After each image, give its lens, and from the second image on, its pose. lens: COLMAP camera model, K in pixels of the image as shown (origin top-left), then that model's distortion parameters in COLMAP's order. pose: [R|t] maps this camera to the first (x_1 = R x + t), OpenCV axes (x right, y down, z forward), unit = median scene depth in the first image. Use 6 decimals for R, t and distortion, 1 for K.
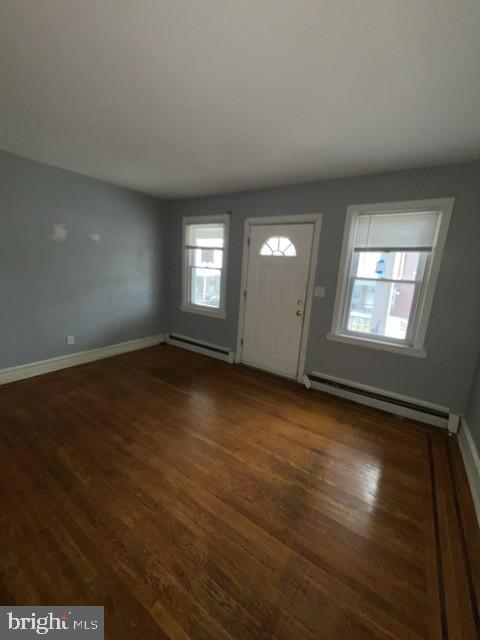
lens RADIAL K [[257.7, 0, 239.4], [0, 257.7, 317.9], [0, 0, 1]] dist [0.000108, 0.000717]
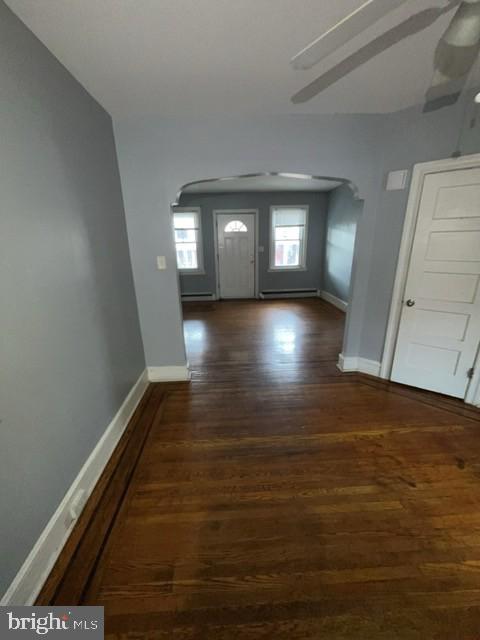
lens RADIAL K [[257.7, 0, 239.4], [0, 257.7, 317.9], [0, 0, 1]] dist [0.000108, 0.000717]
pose [[0.794063, -0.251144, 0.553525, -1.010538], [0.186264, 0.967379, 0.171710, 0.038607], [-0.578592, -0.033247, 0.814939, -0.519759]]
